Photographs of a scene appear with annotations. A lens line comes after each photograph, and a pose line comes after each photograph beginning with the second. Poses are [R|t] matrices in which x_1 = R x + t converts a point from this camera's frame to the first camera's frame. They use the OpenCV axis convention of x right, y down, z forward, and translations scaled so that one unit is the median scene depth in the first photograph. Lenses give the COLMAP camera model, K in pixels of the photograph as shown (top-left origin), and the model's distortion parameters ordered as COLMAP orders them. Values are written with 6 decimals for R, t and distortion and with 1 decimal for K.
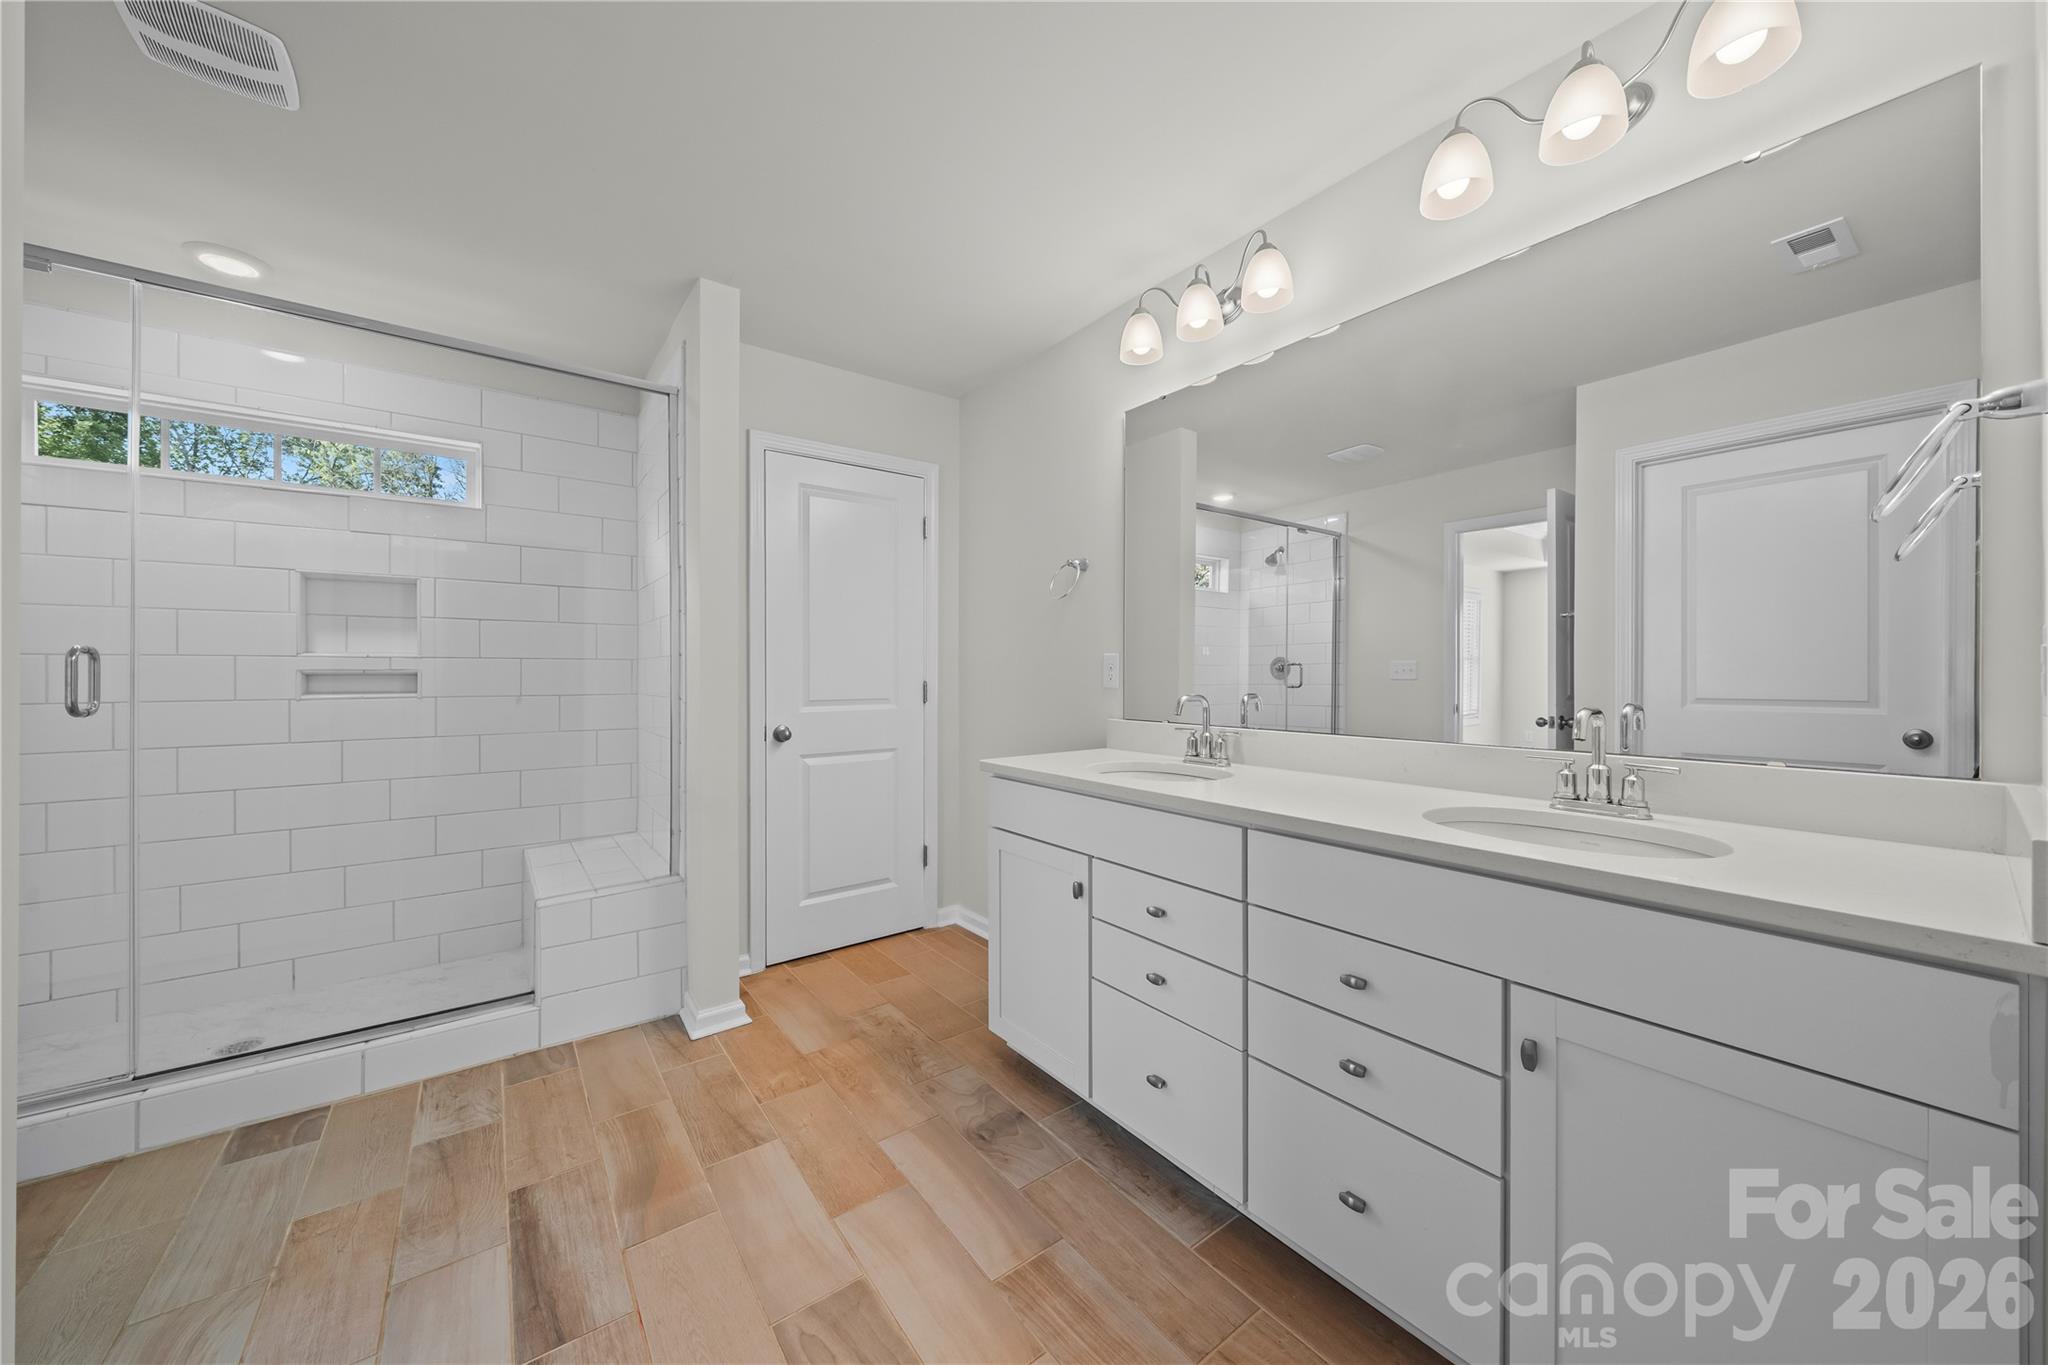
lens RADIAL K [[710.2, 0, 1016.8], [0, 710.2, 671.2], [0, 0, 1]] dist [-0.003246, -0.000220]
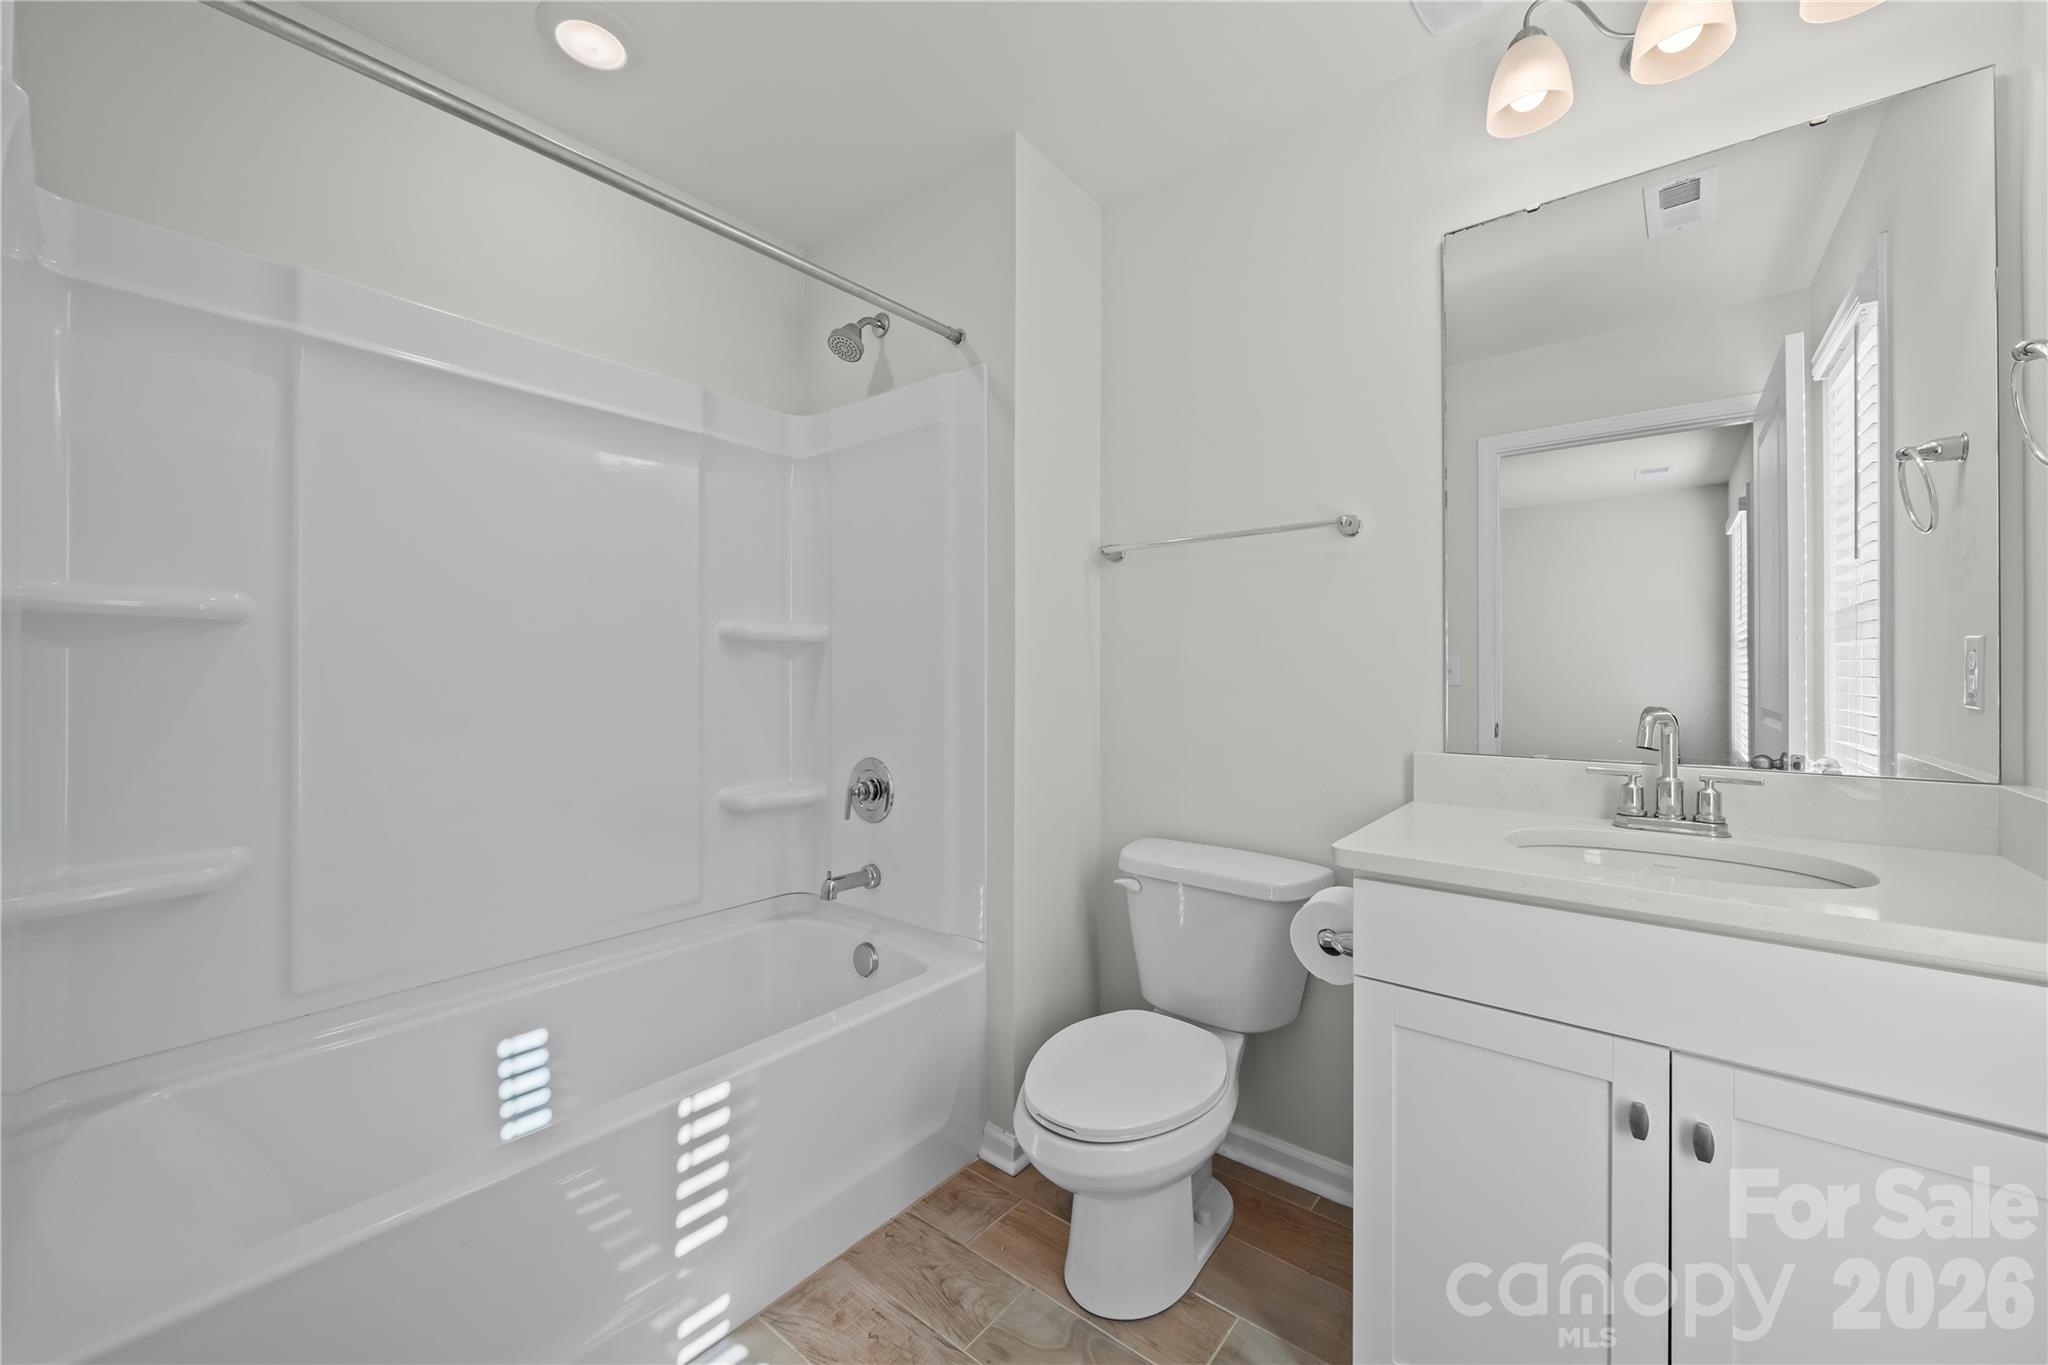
lens RADIAL K [[771.6, 0, 1030.7], [0, 771.6, 685.1], [0, 0, 1]] dist [0.000825, 0.000158]
pose [[0.966700, -0.006254, 0.255836, -0.258066], [0.002864, 0.999903, 0.013620, 0.001732], [-0.255896, -0.012433, 0.966624, 0.345237]]
